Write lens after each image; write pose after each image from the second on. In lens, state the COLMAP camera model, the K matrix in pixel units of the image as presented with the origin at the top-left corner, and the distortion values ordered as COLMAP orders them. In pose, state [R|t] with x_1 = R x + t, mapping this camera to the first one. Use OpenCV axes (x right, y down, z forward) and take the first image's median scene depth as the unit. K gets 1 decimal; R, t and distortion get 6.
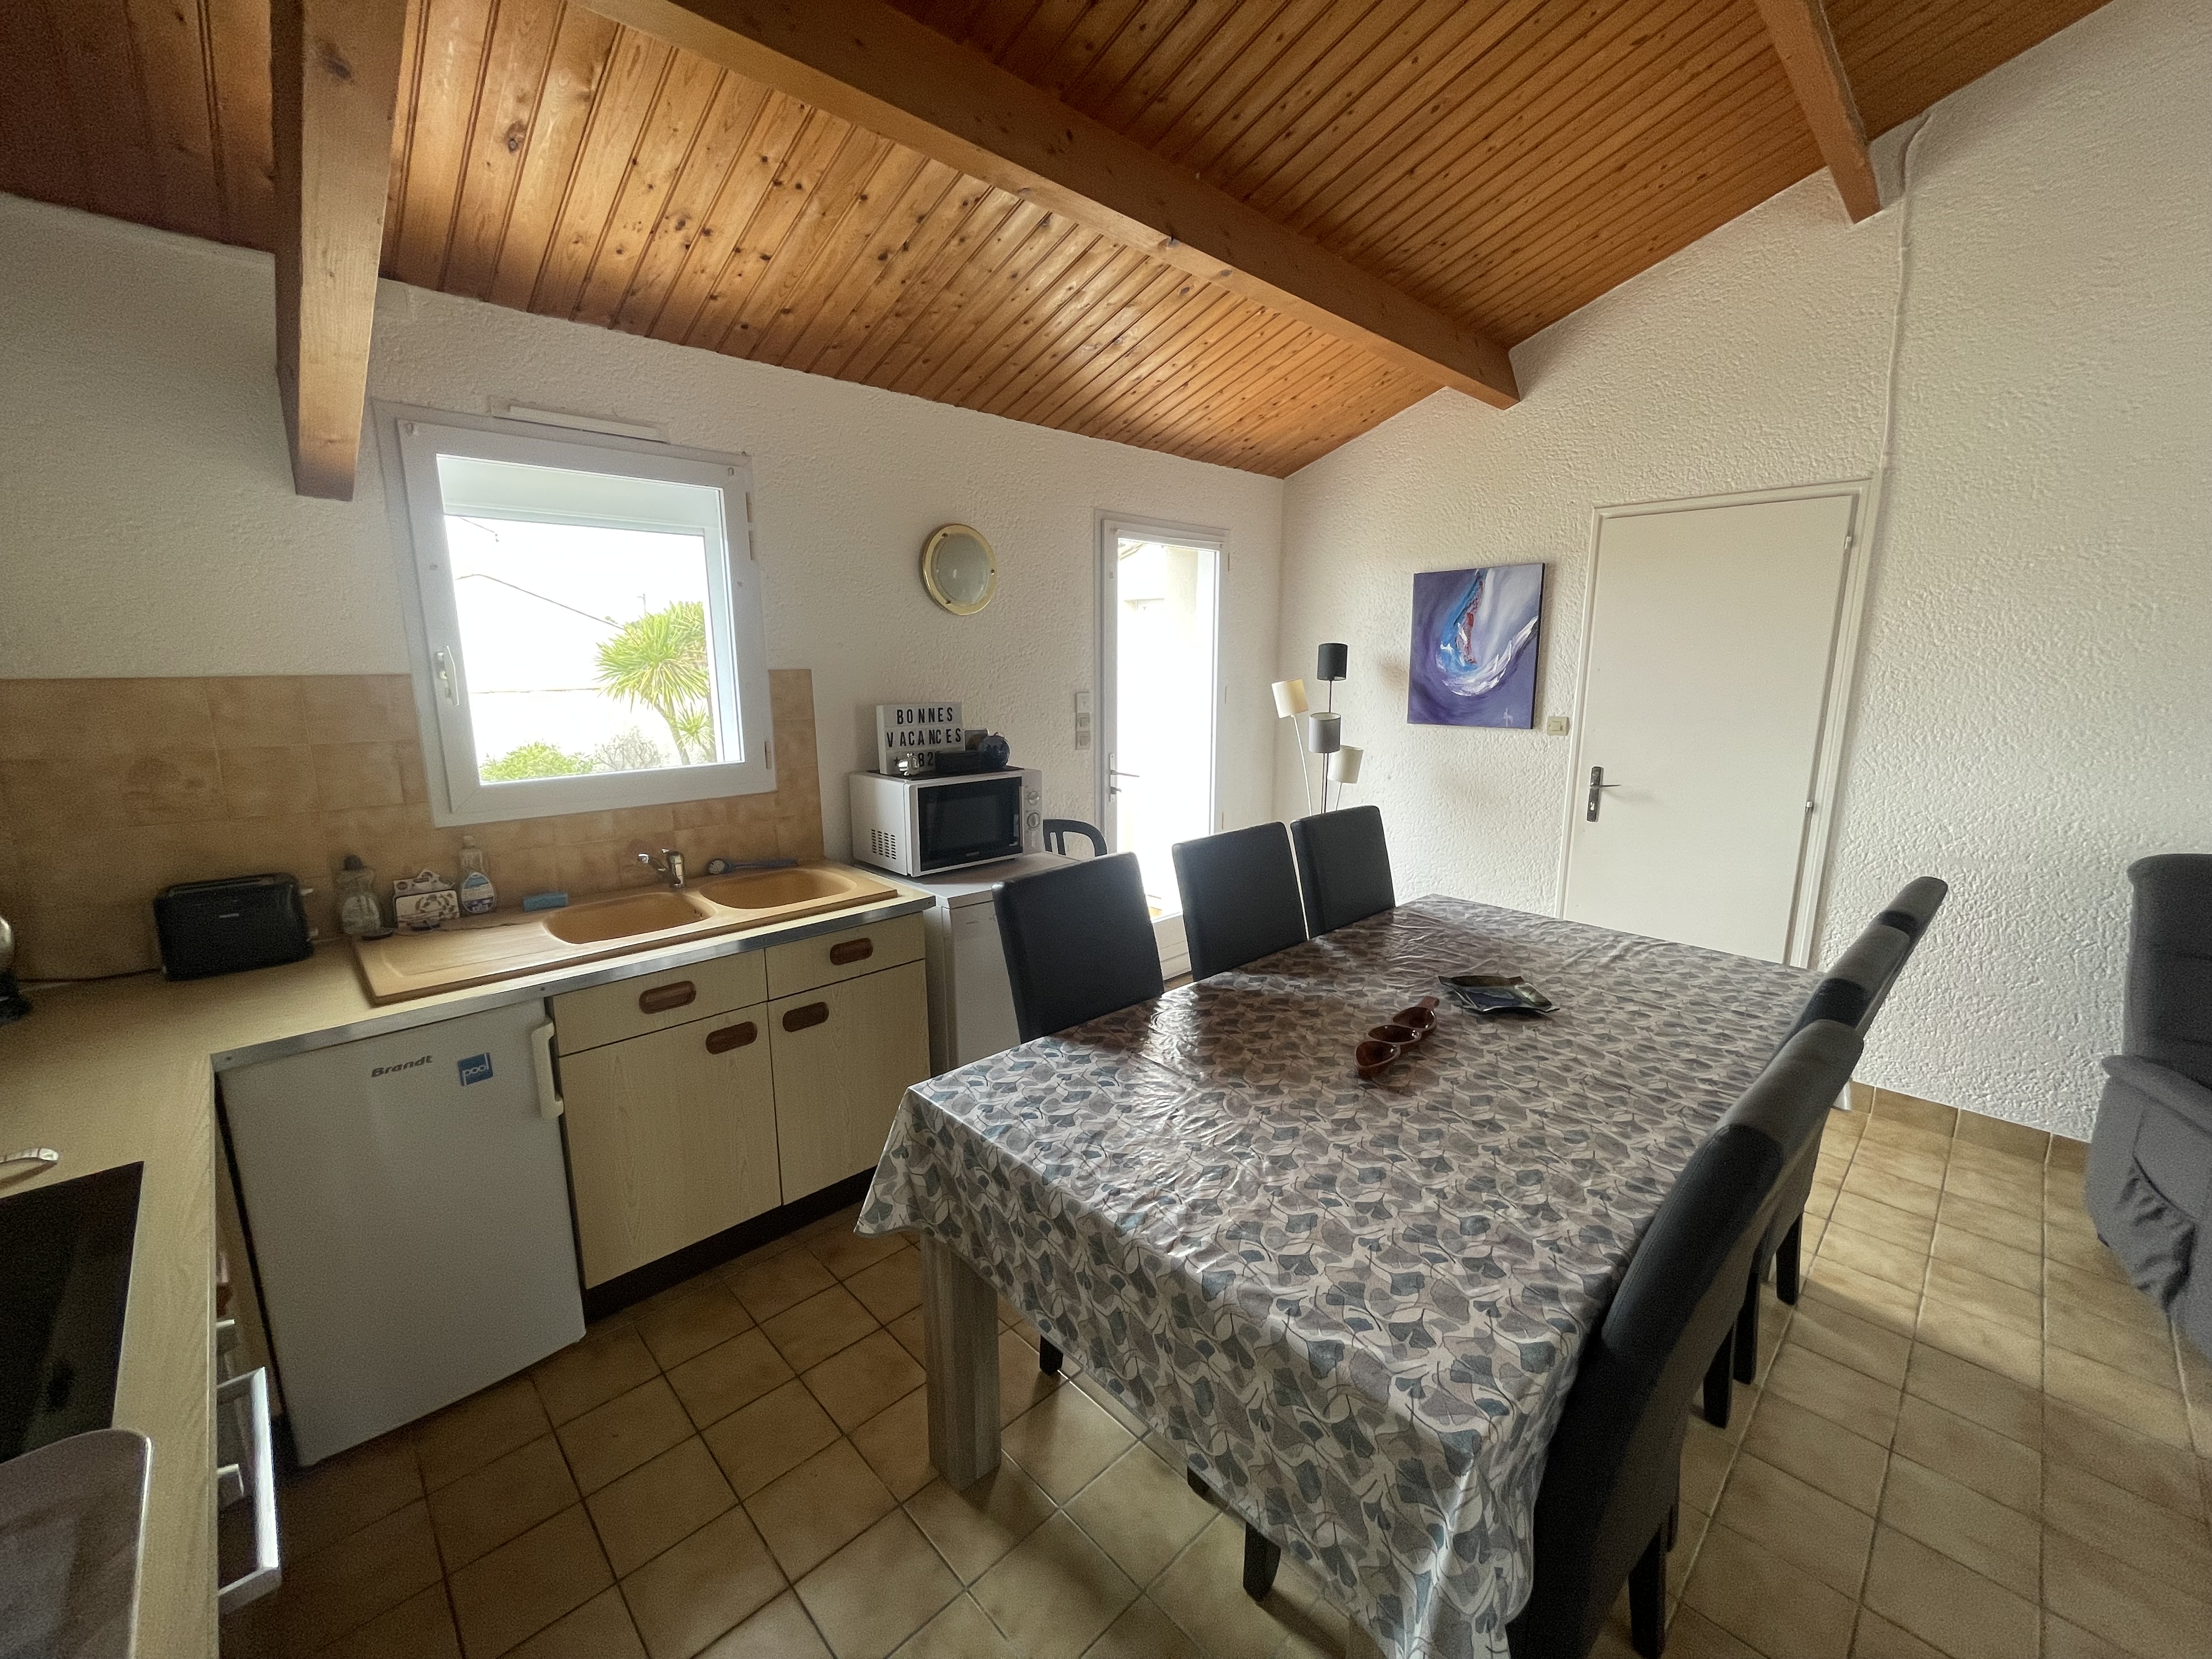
lens RADIAL K [[892.9, 0, 1106.0], [0, 892.9, 829.5], [0, 0, 1]] dist [0.000237, -0.002142]
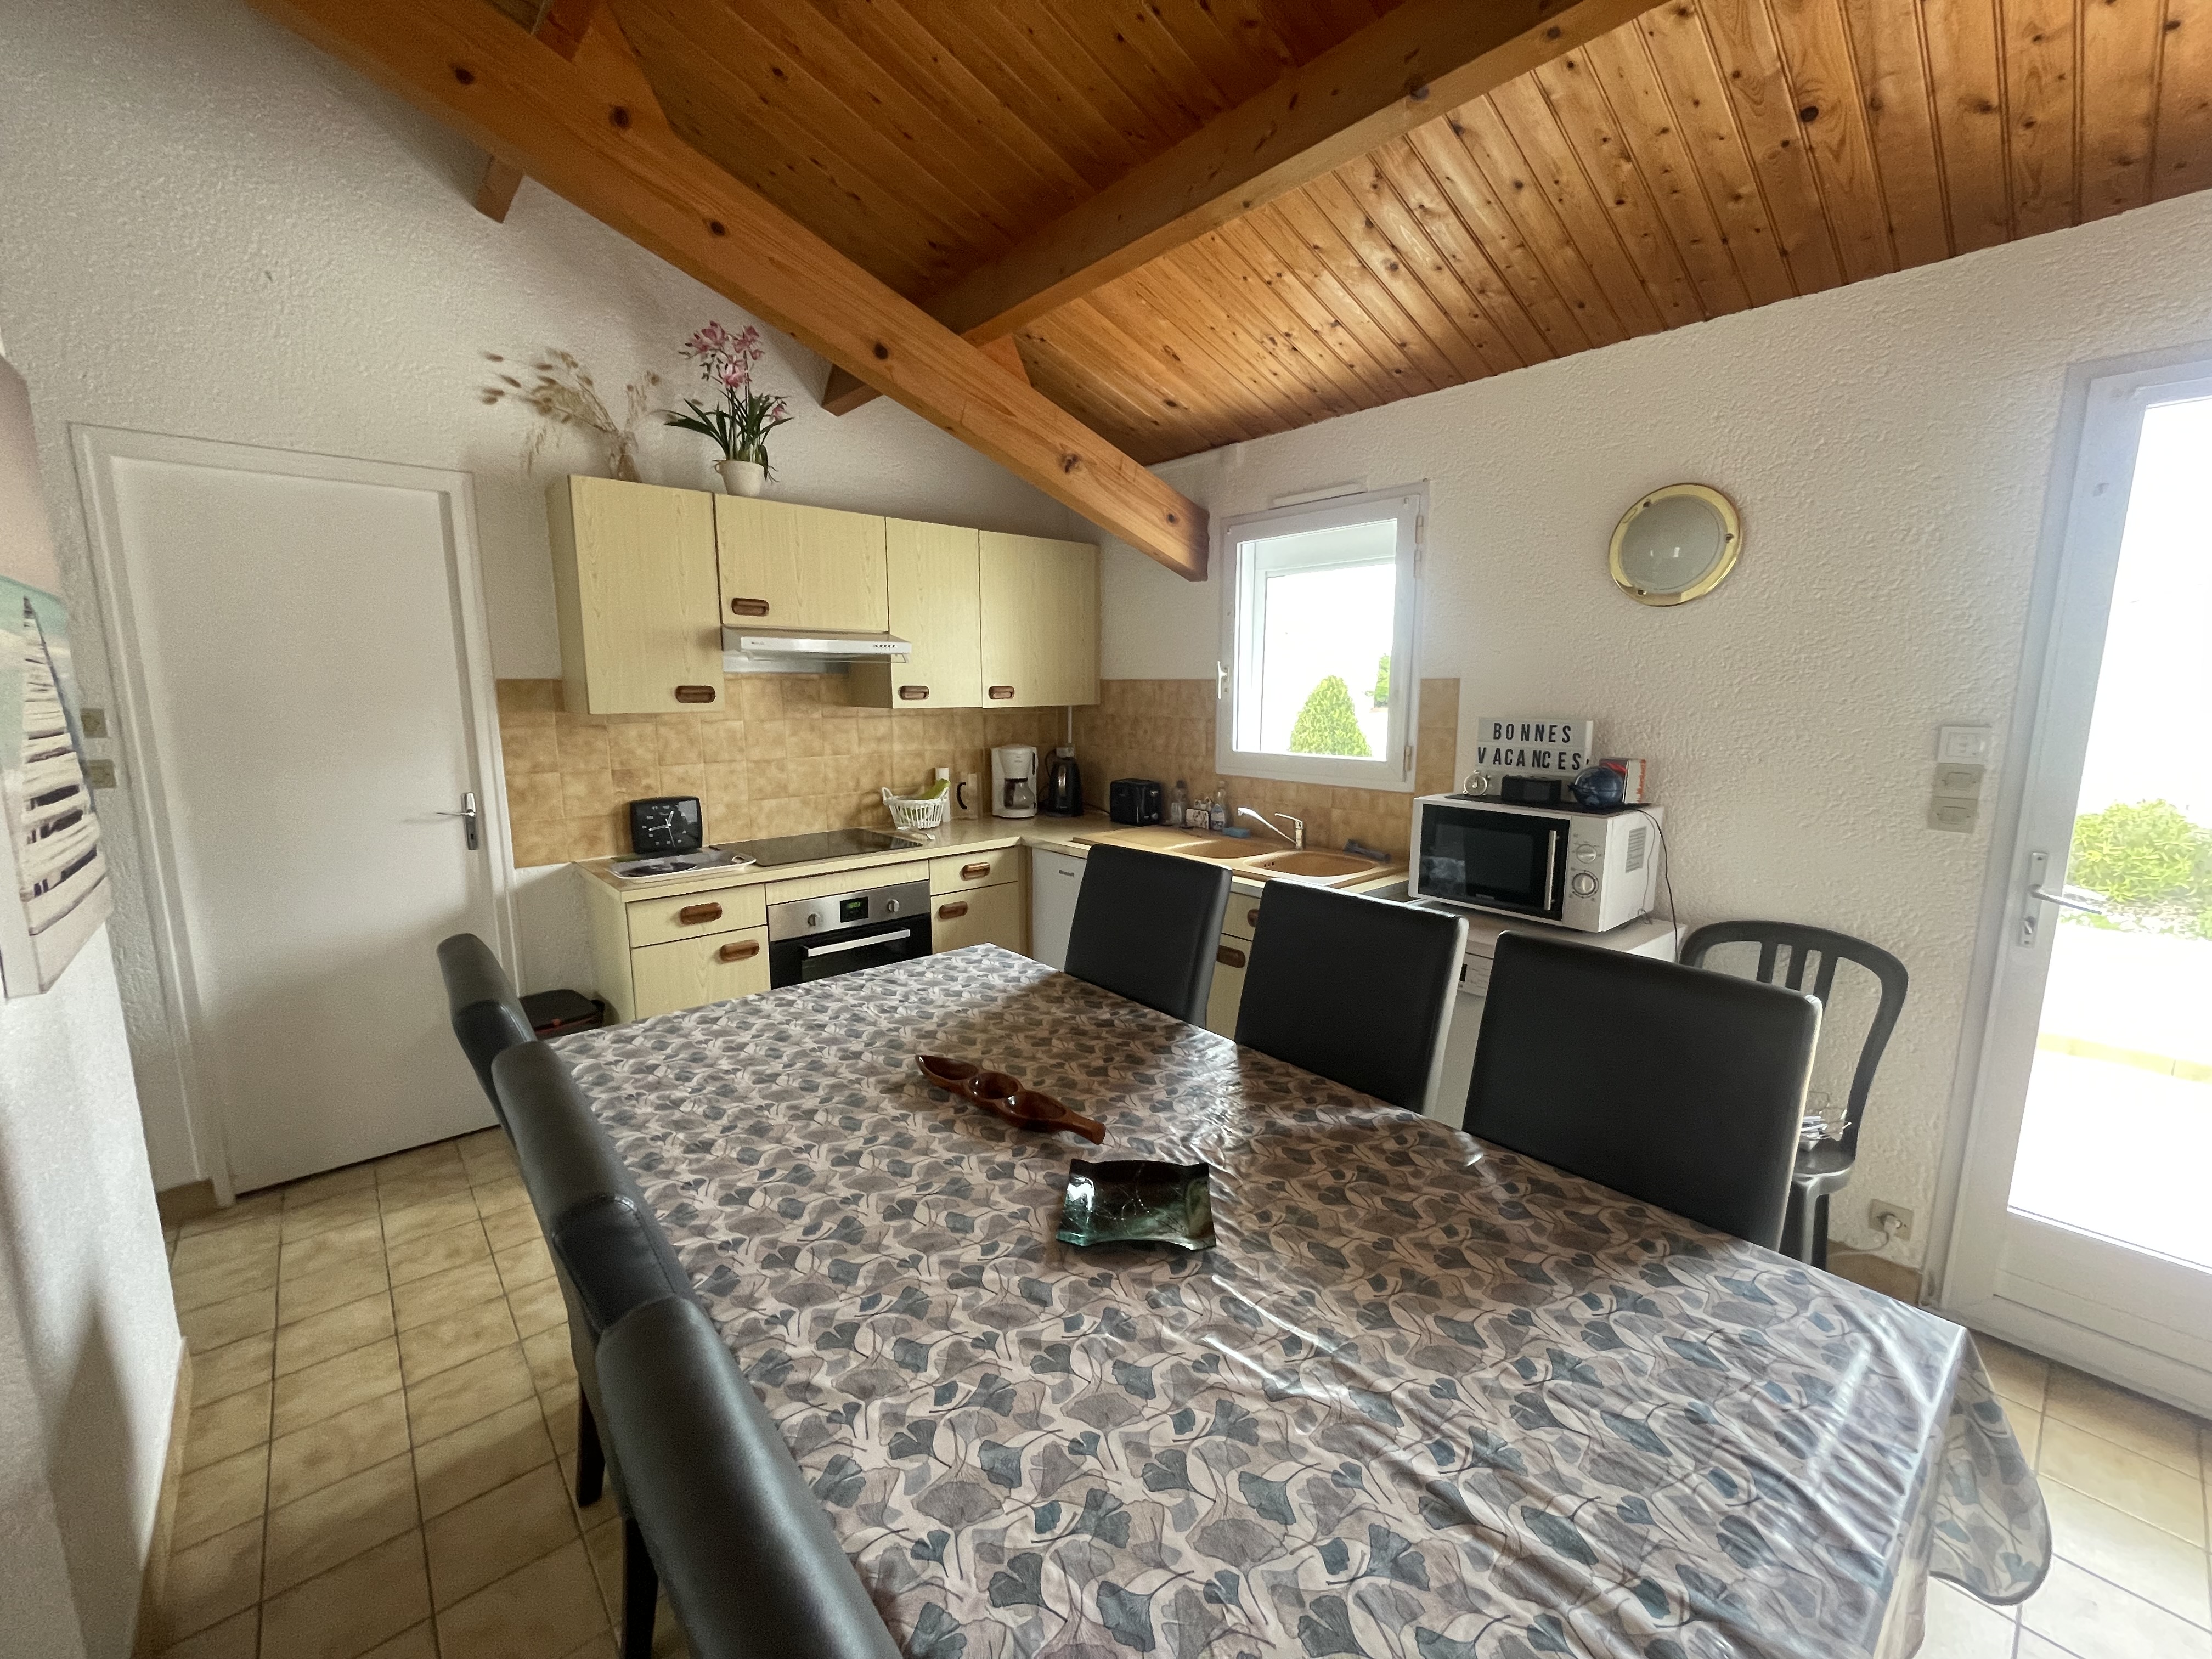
lens RADIAL K [[894.5, 0, 1108.4], [0, 894.5, 826.6], [0, 0, 1]] dist [-0.005741, 0.000367]
pose [[-0.045456, 0.157624, -0.986452, 0.831709], [-0.192694, 0.967545, 0.163482, -0.127649], [0.980206, 0.197514, -0.013607, 0.792825]]
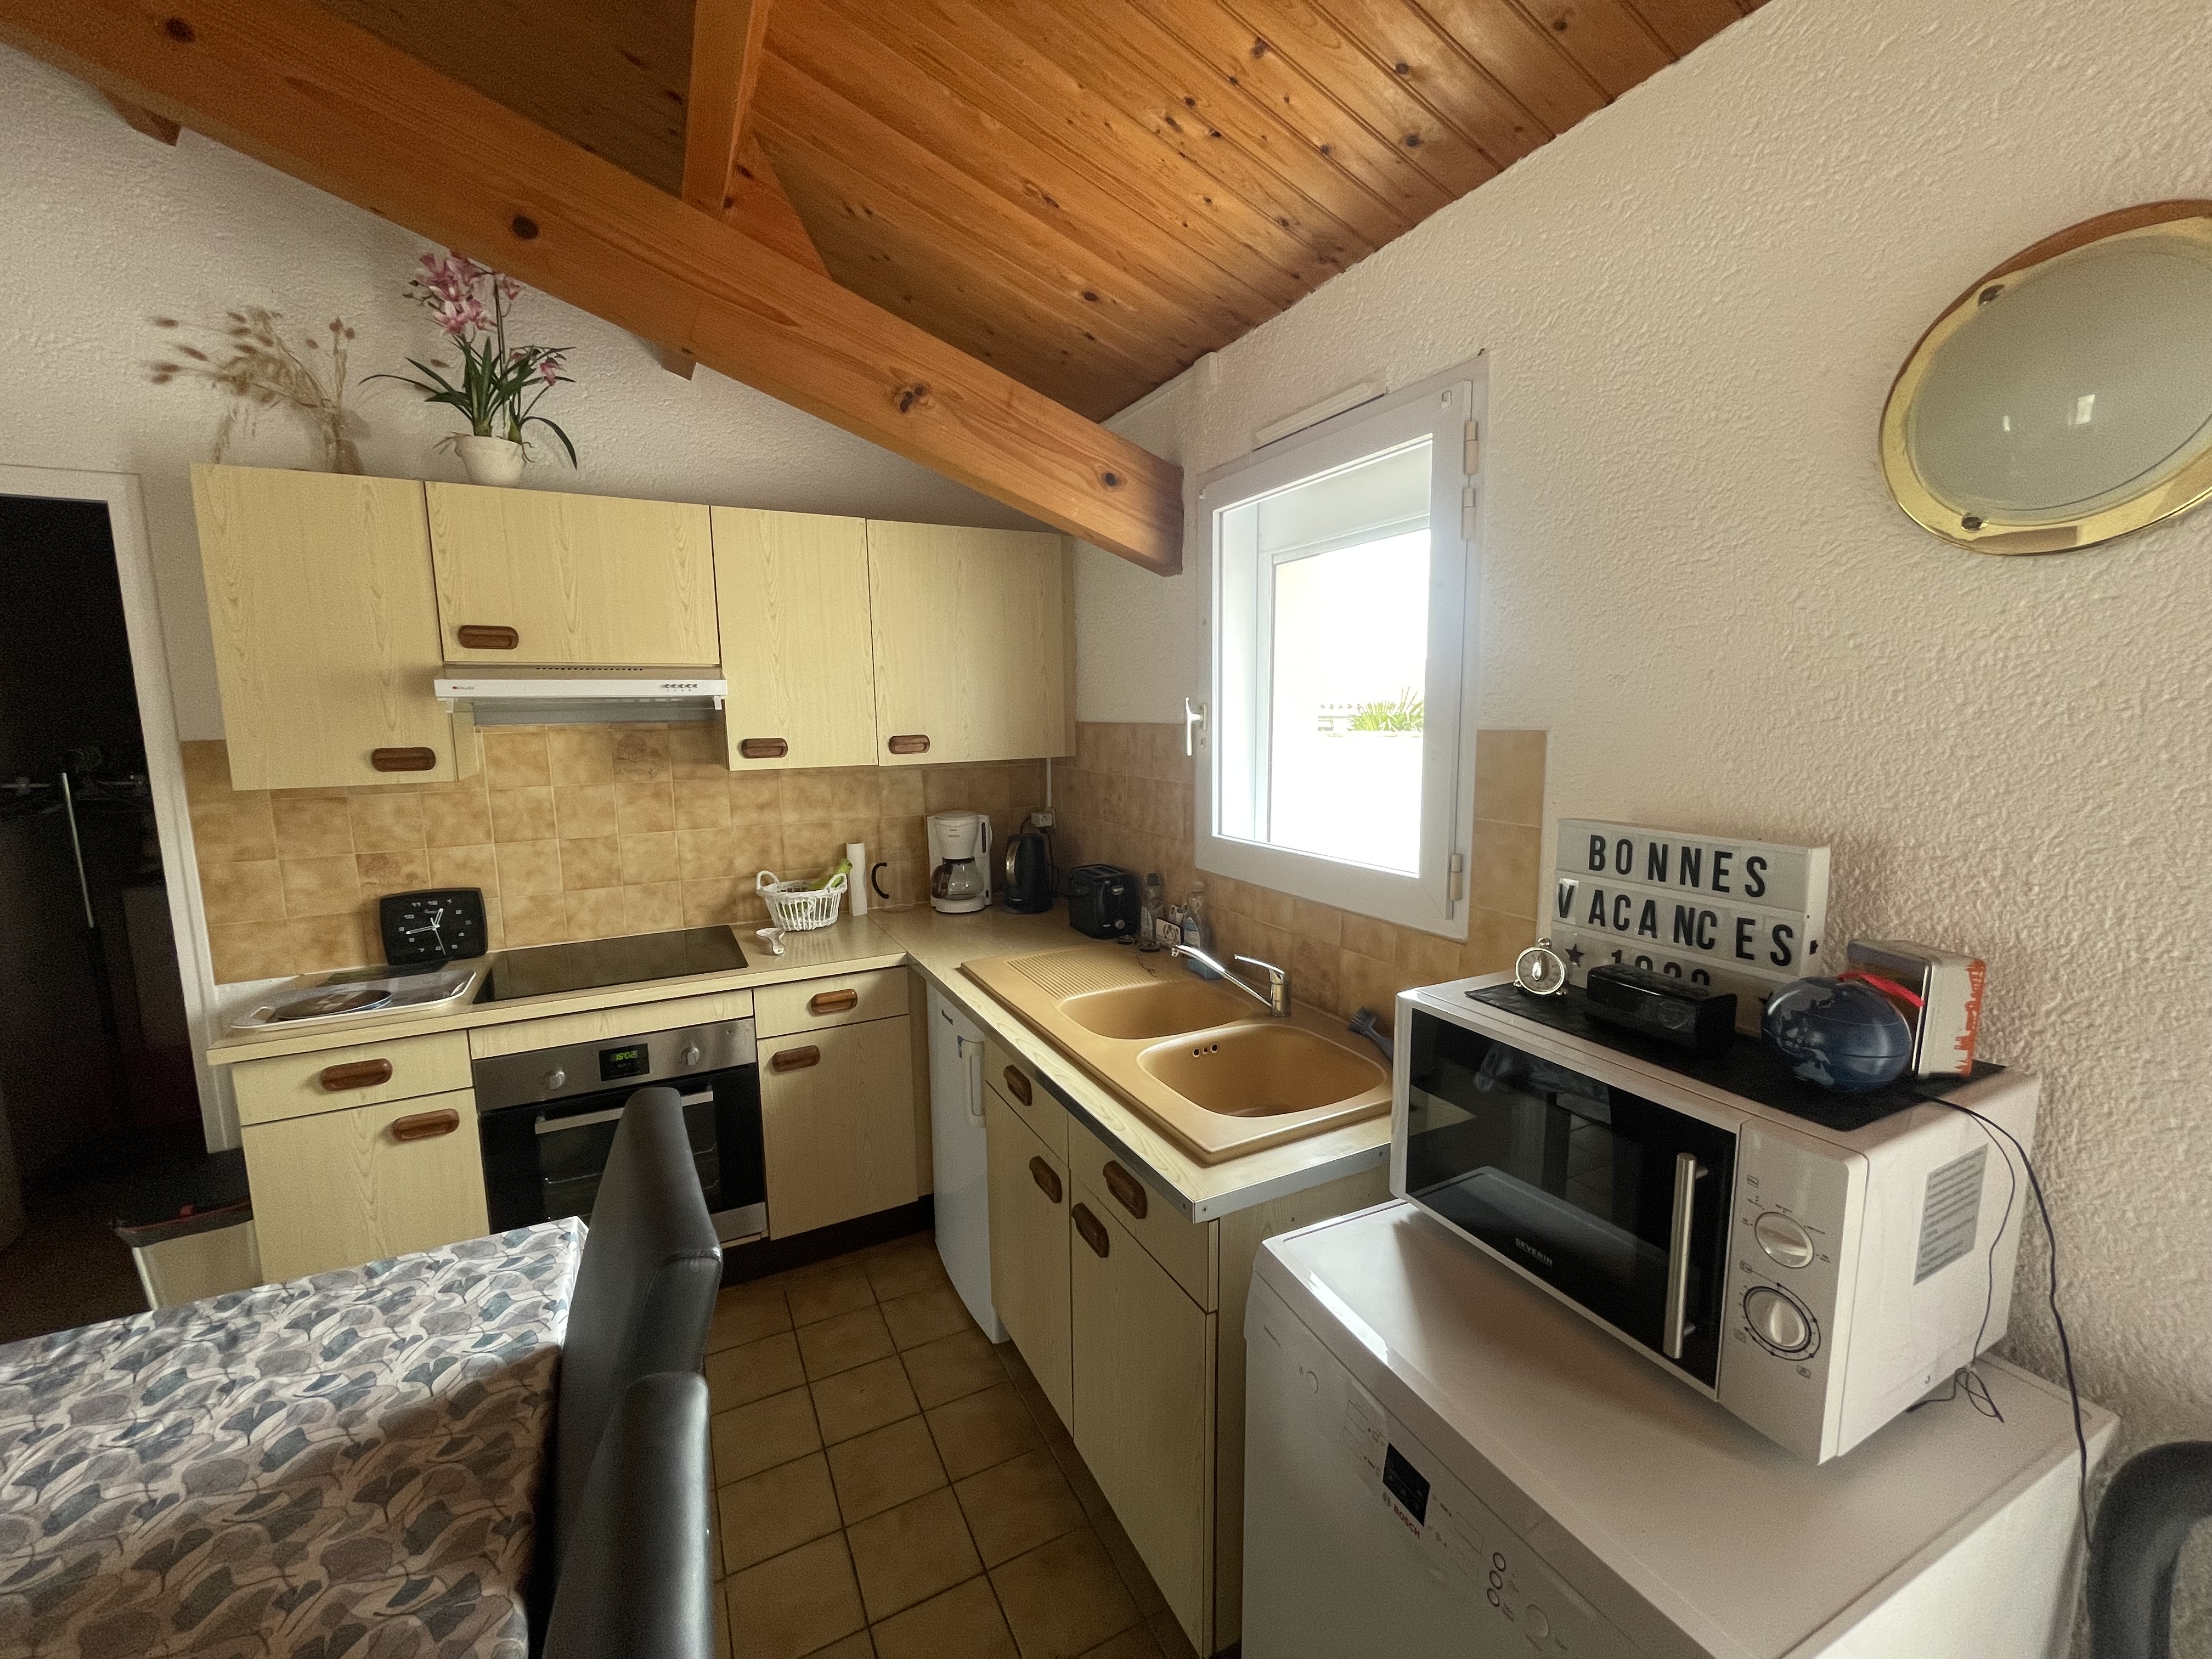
lens RADIAL K [[894.5, 0, 1108.4], [0, 894.5, 826.6], [0, 0, 1]] dist [-0.005741, 0.000367]
pose [[-0.285061, 0.130233, -0.949621, 0.265193], [-0.171386, 0.967835, 0.184178, -0.212777], [0.943063, 0.215254, -0.253572, 1.086047]]
